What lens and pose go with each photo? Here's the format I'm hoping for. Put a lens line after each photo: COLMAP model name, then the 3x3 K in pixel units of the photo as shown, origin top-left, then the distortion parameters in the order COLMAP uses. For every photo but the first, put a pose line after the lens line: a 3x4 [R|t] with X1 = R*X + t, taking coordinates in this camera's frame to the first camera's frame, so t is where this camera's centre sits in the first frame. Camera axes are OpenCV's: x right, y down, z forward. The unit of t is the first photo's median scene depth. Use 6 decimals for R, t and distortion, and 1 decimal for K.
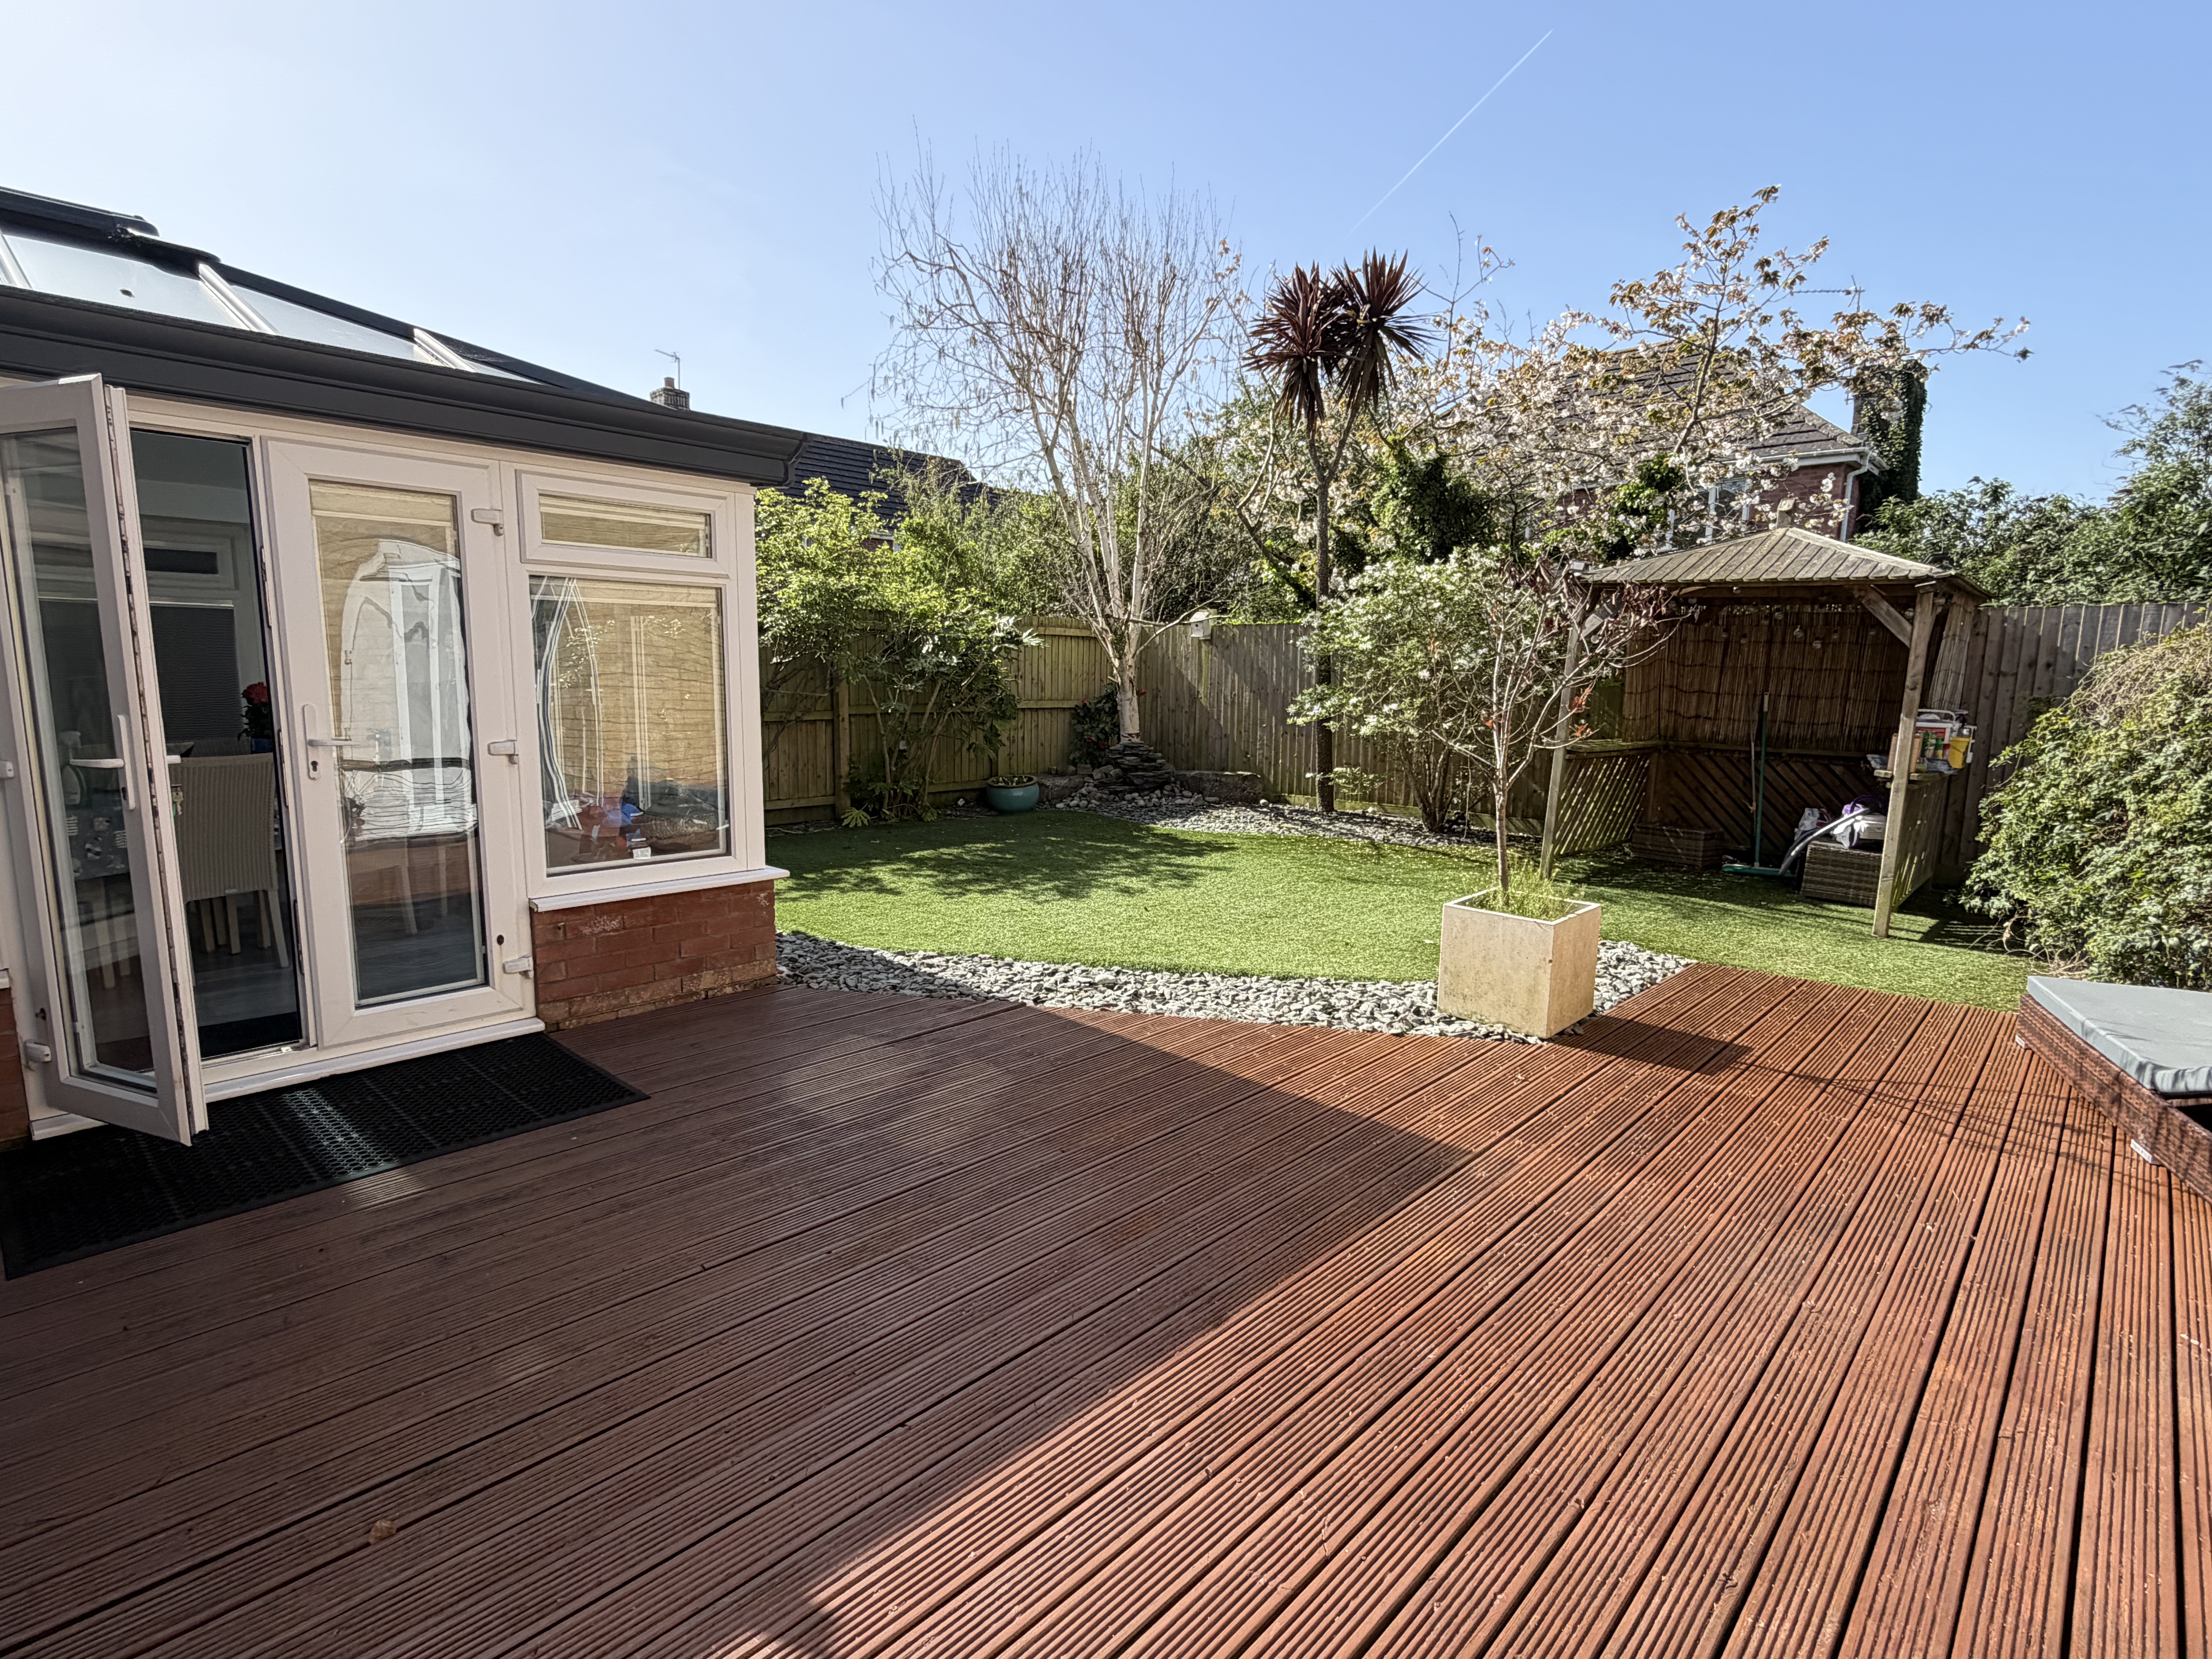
lens RADIAL K [[1099.9, 0, 1107.6], [0, 1099.9, 836.3], [0, 0, 1]] dist [-0.004246, -0.000051]
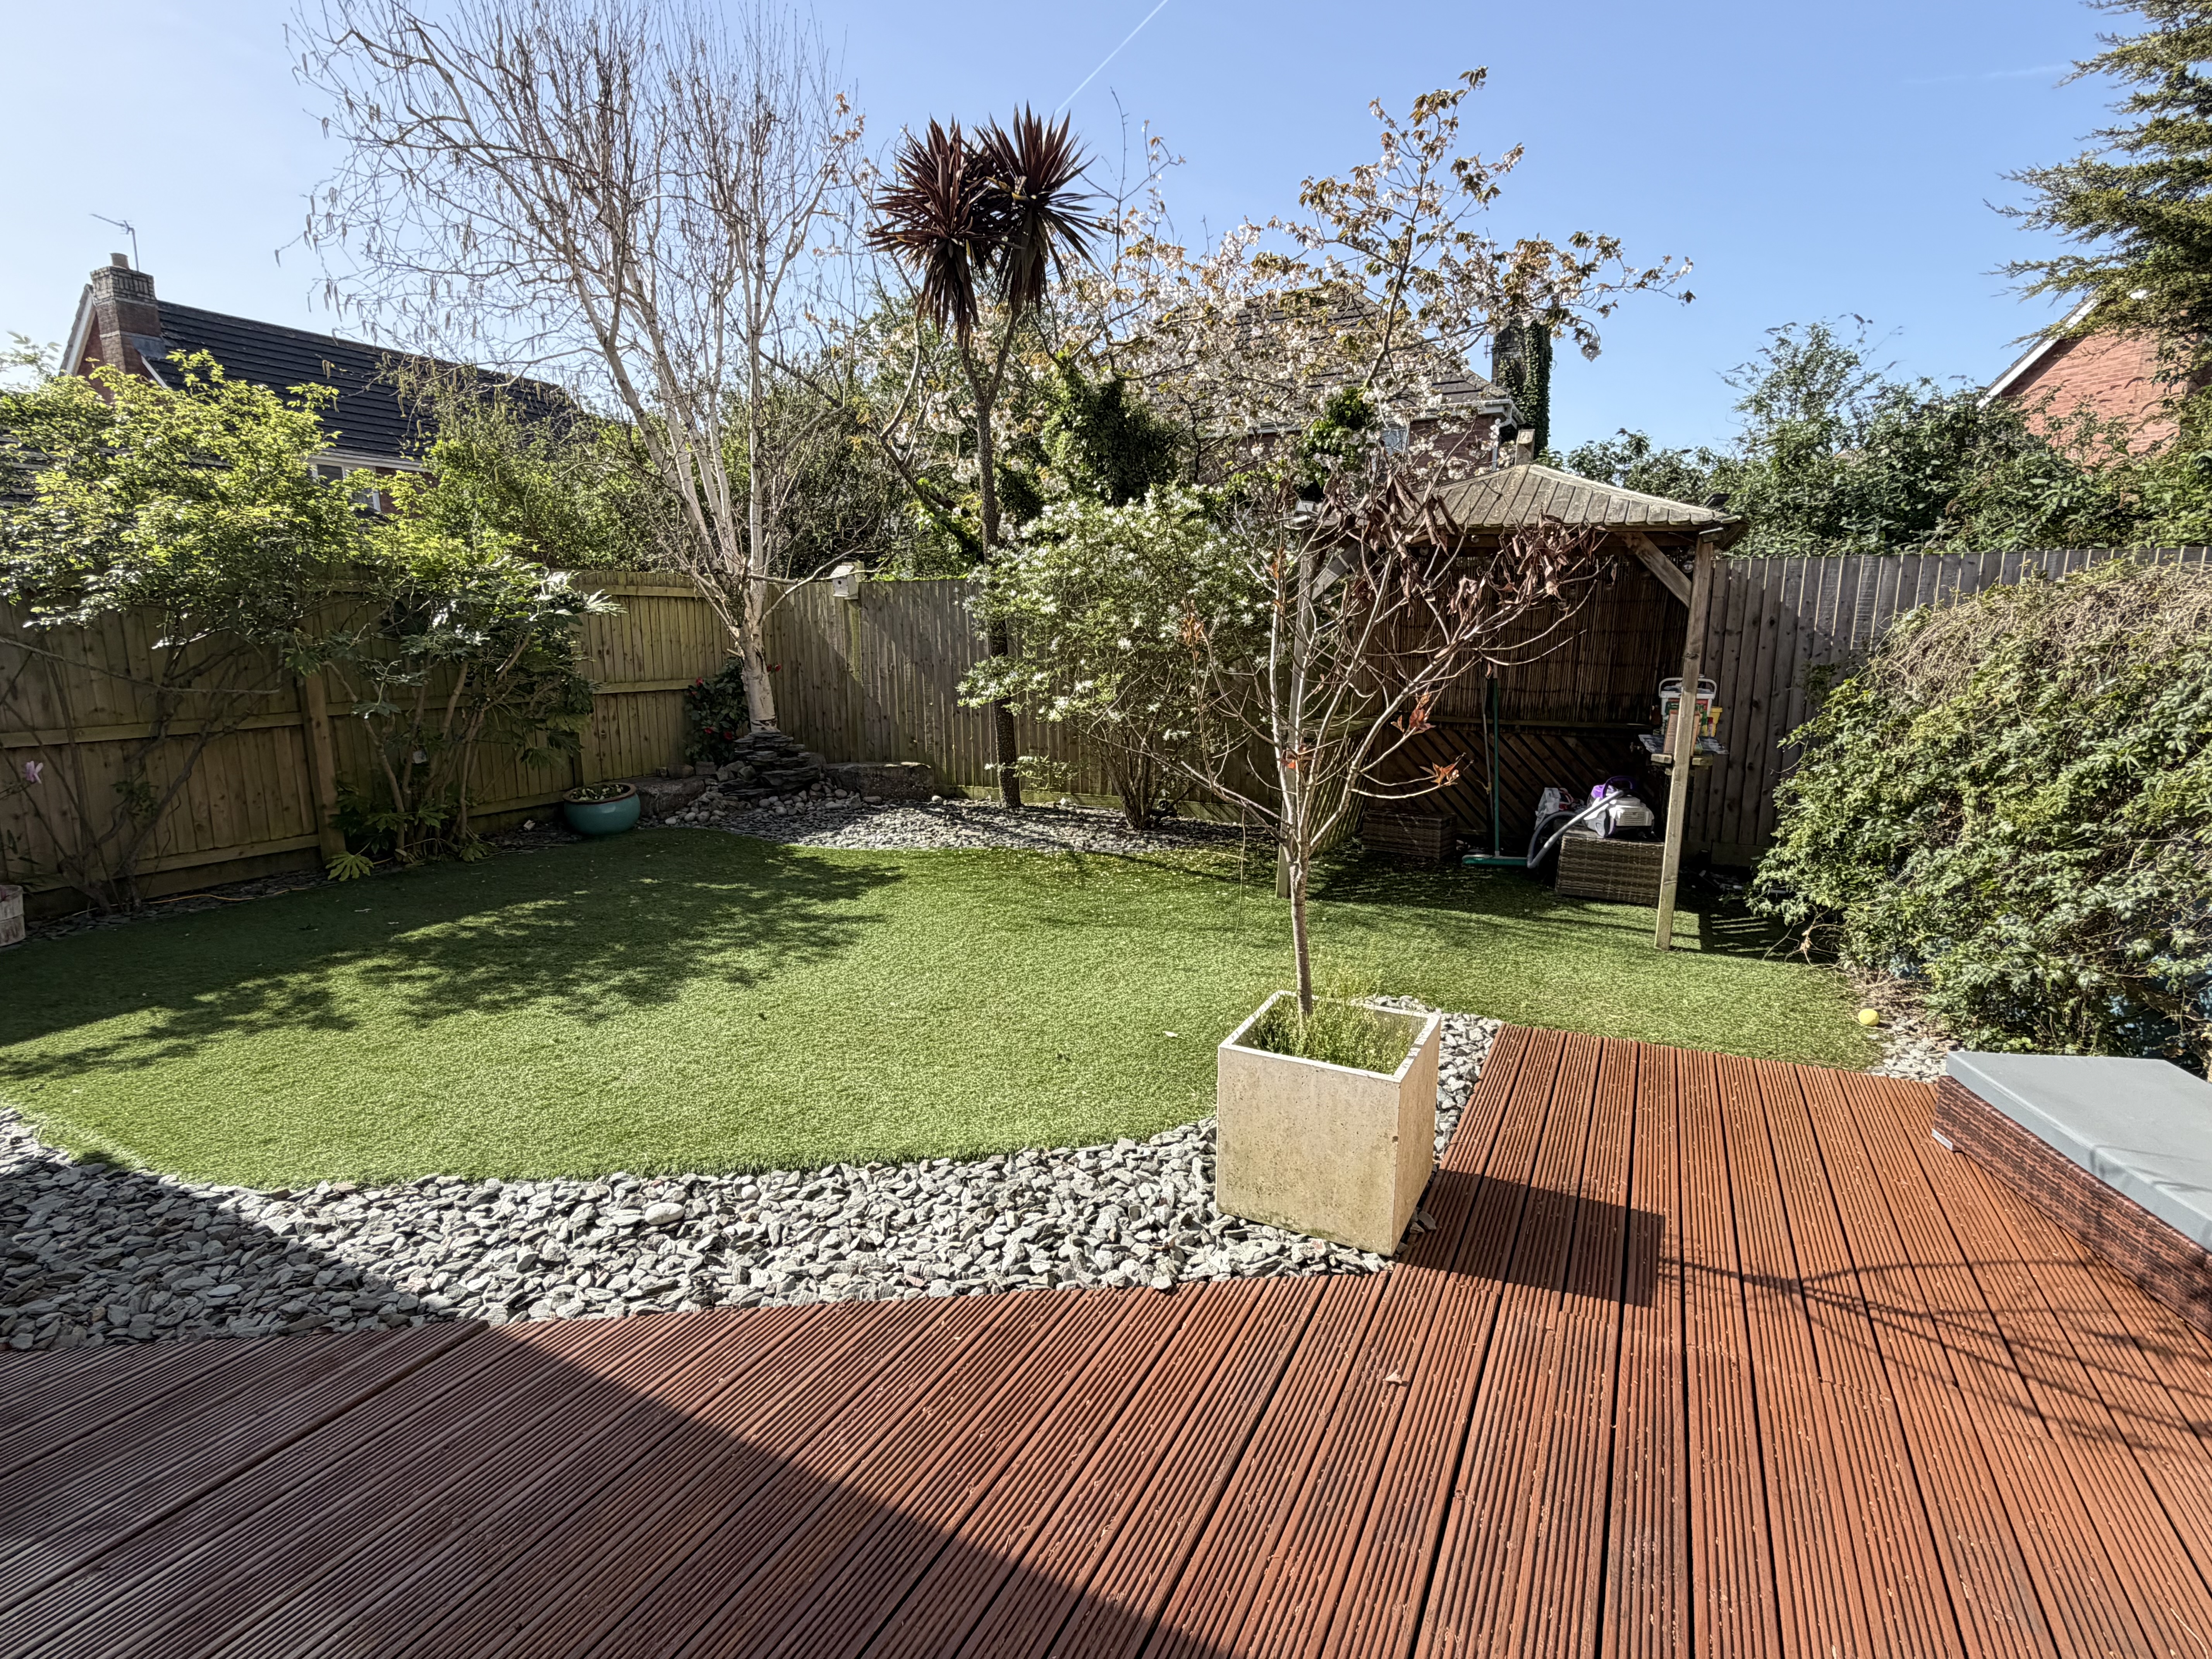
lens RADIAL K [[1099.9, 0, 1107.6], [0, 1099.9, 836.3], [0, 0, 1]] dist [-0.004246, -0.000051]
pose [[0.957688, -0.071076, 0.278893, 0.039845], [0.059392, 0.996975, 0.050136, -0.044107], [-0.281613, -0.031450, 0.959013, 0.208950]]
